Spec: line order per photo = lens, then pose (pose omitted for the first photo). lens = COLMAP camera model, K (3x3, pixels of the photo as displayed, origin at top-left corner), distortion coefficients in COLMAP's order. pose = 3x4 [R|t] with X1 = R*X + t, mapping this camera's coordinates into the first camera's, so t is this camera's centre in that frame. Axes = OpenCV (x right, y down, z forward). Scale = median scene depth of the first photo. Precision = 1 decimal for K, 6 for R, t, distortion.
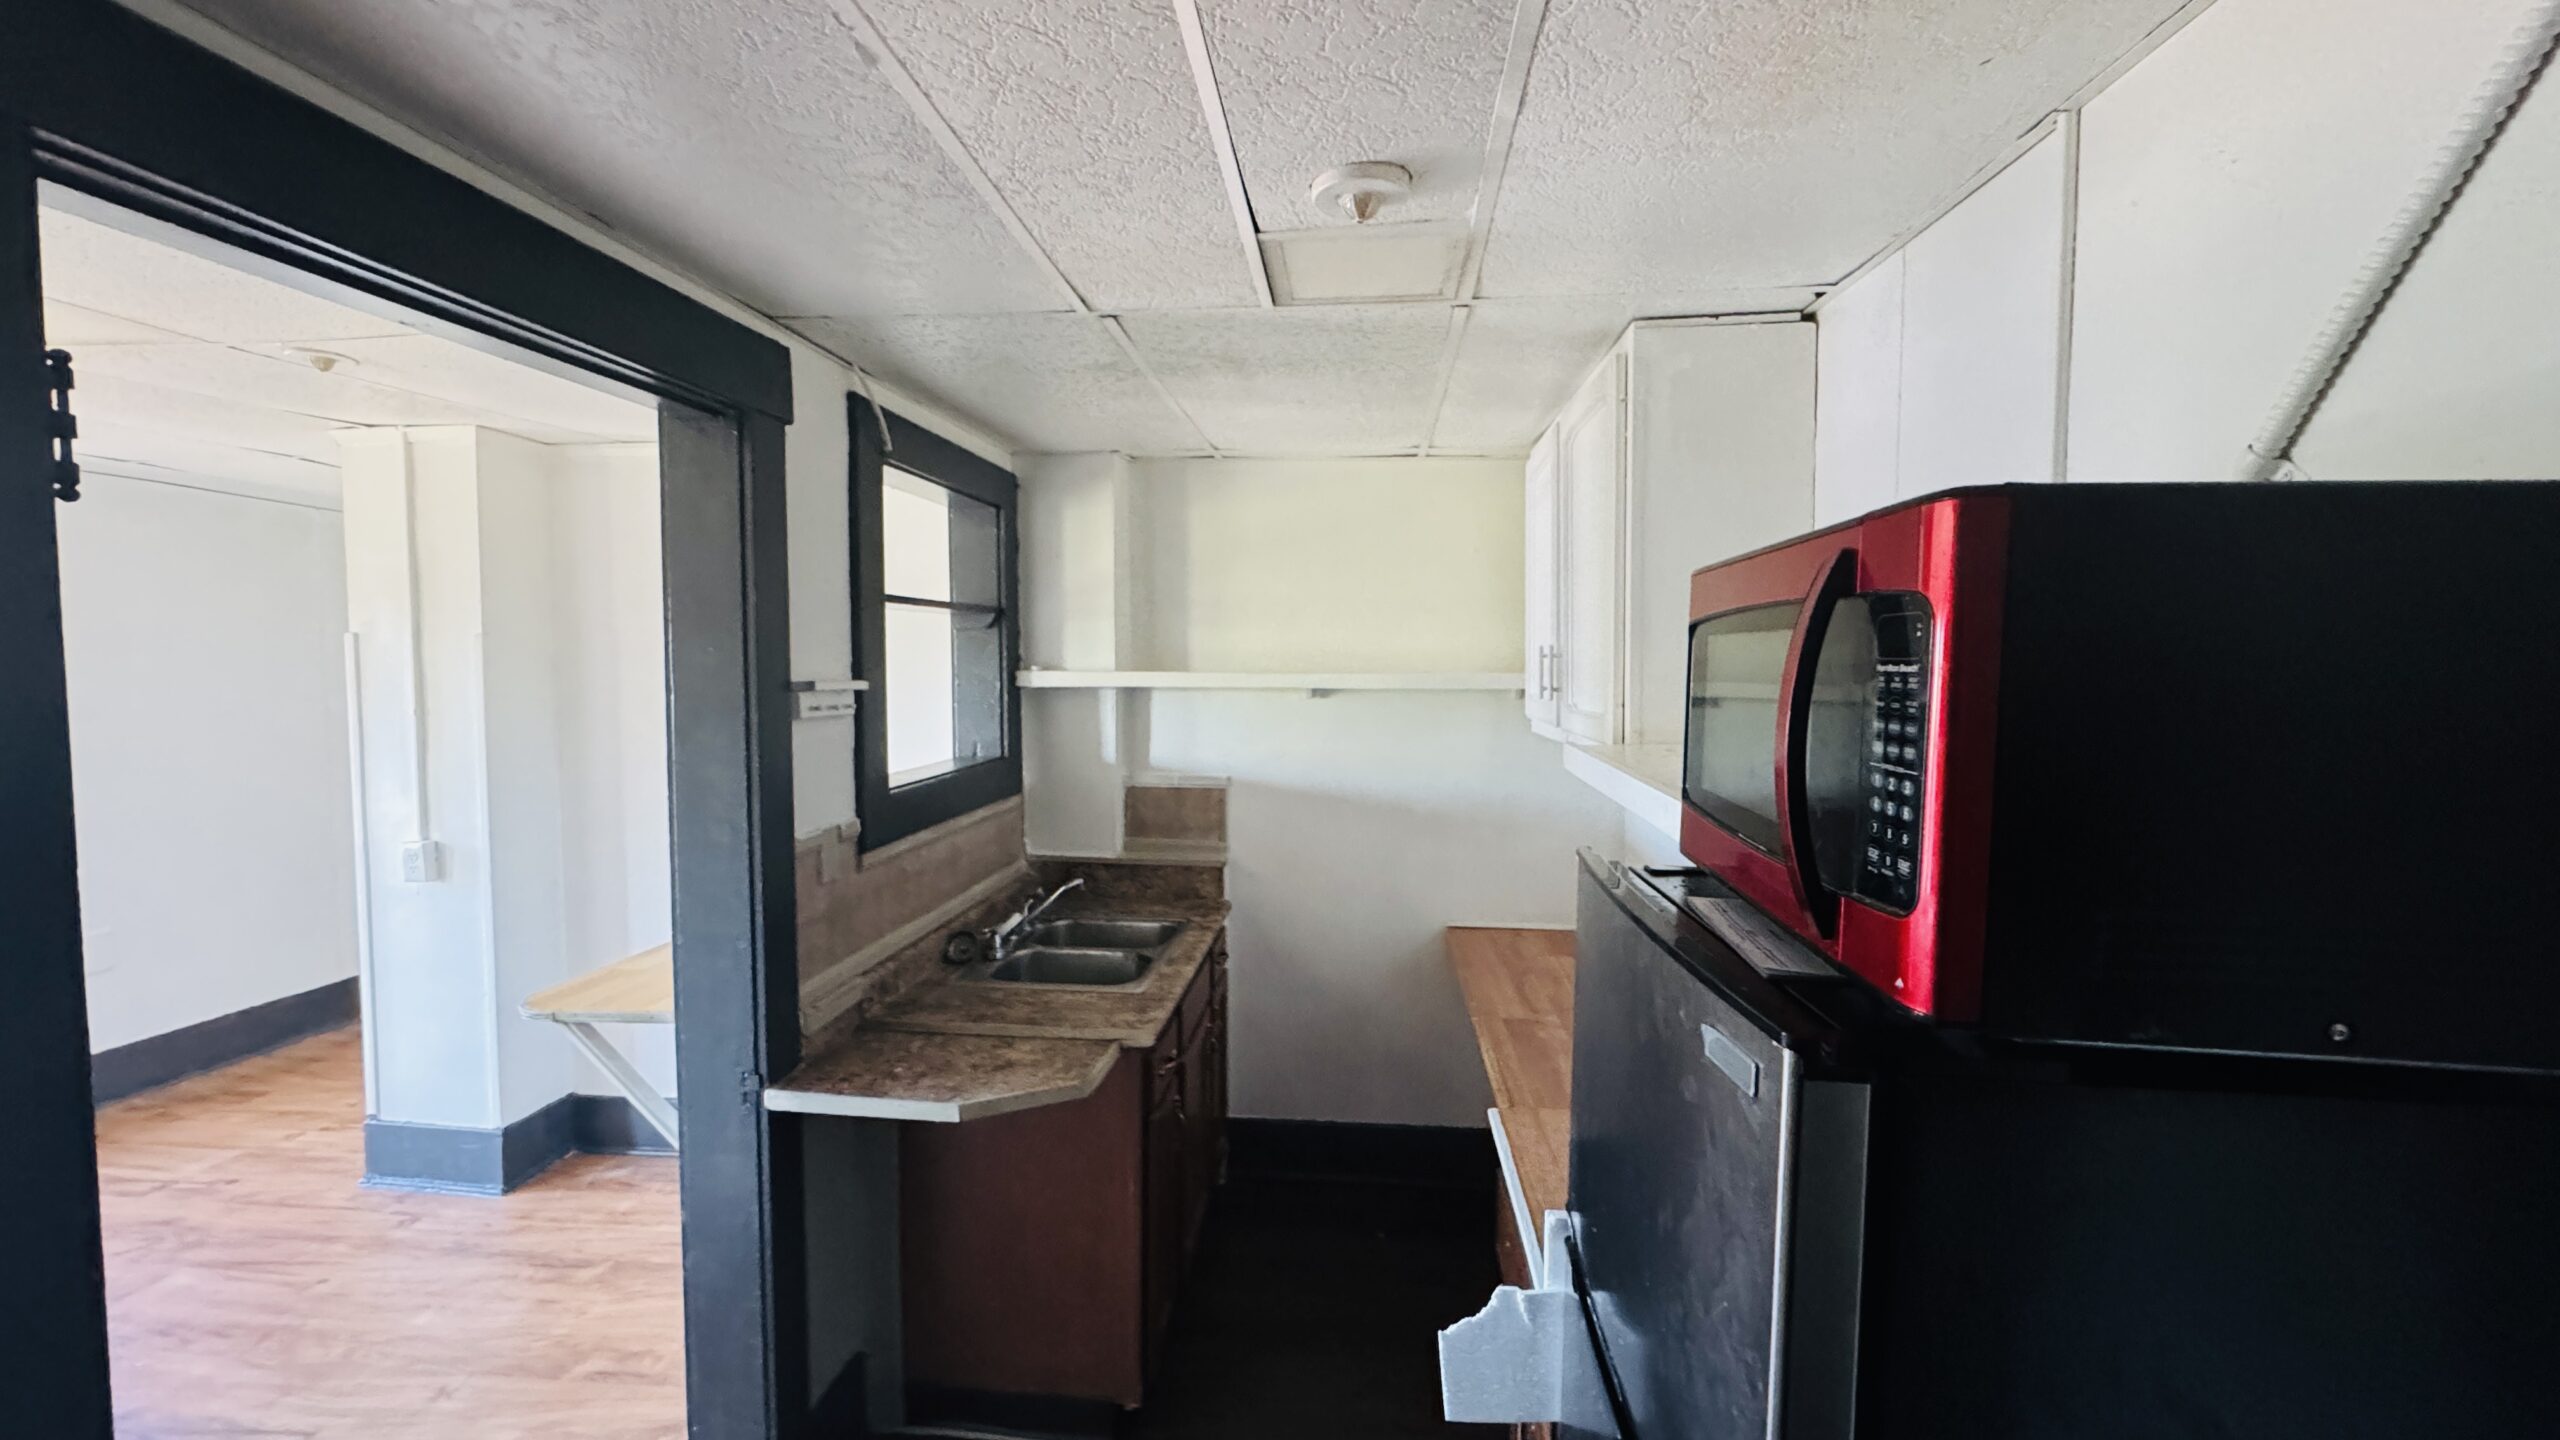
lens RADIAL K [[1019.8, 0, 1276.8], [0, 1019.8, 722.7], [0, 0, 1]] dist [-0.001157, -0.000116]
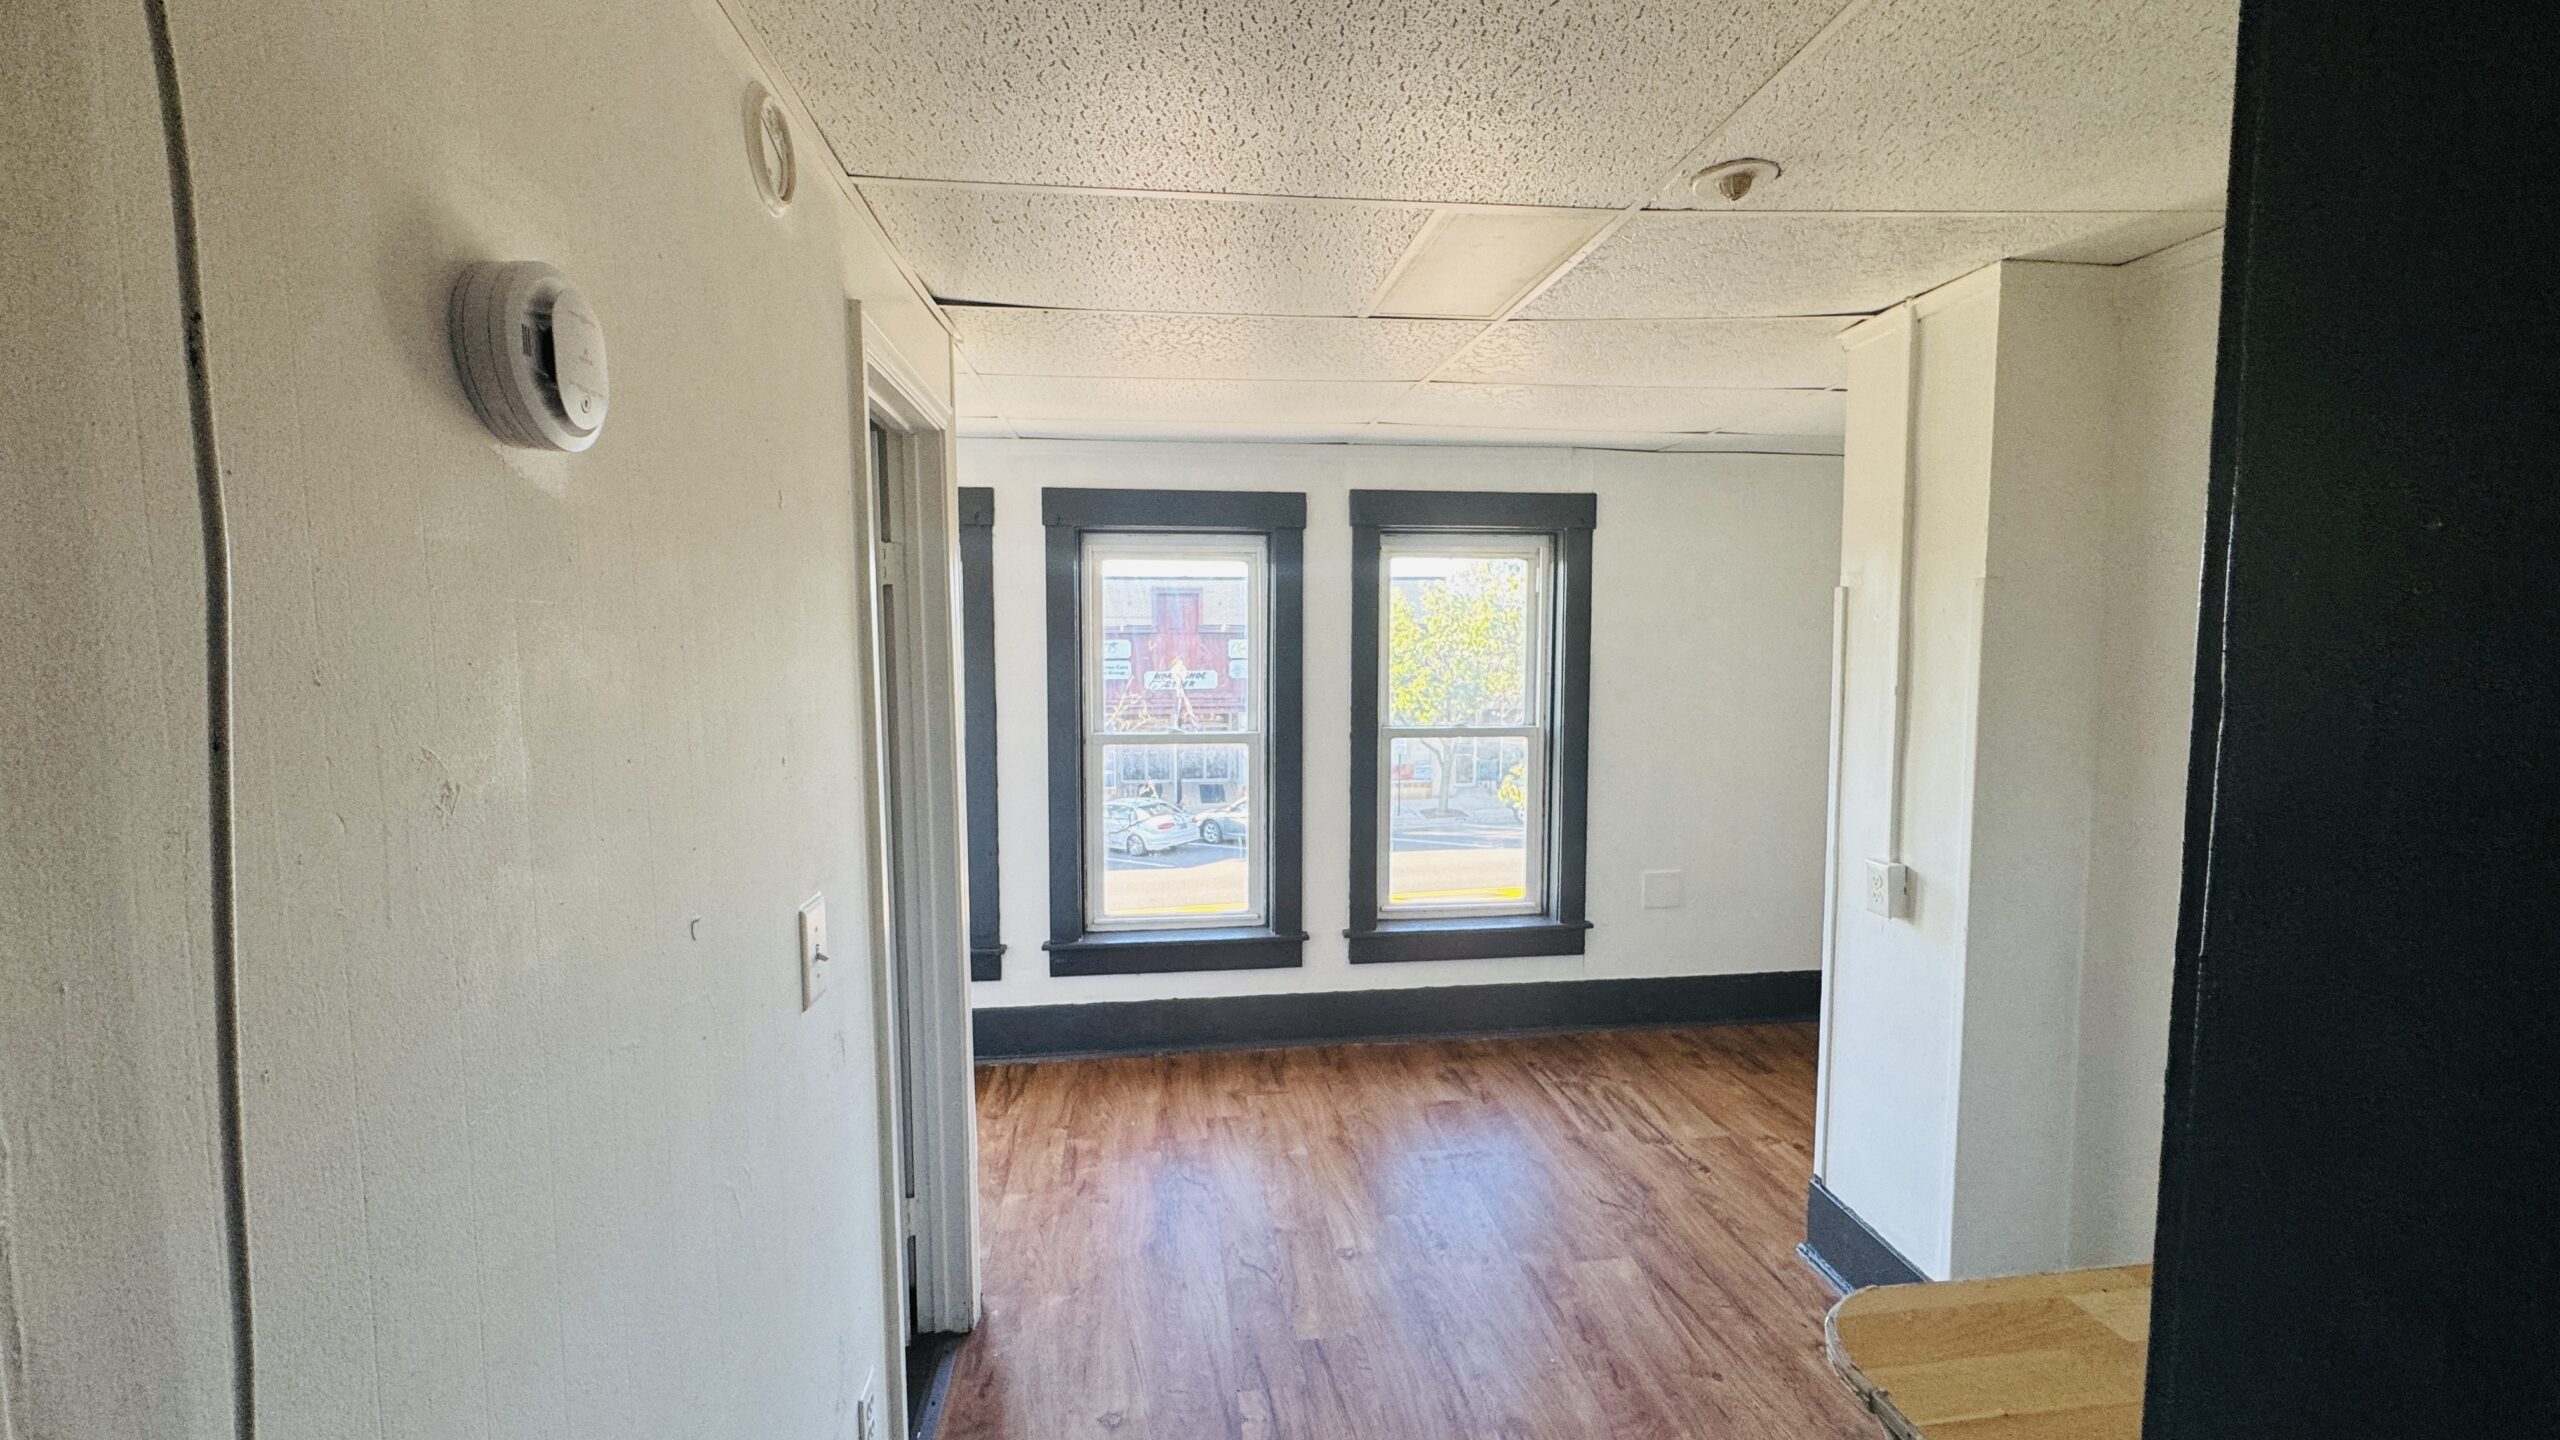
lens RADIAL K [[1019.8, 0, 1277.3], [0, 1019.8, 711.7], [0, 0, 1]] dist [-0.001157, -0.000116]
pose [[0.217517, 0.073134, -0.973313, -0.217145], [-0.049522, 0.996732, 0.063826, -0.019486], [0.974799, 0.034317, 0.220428, 0.392187]]
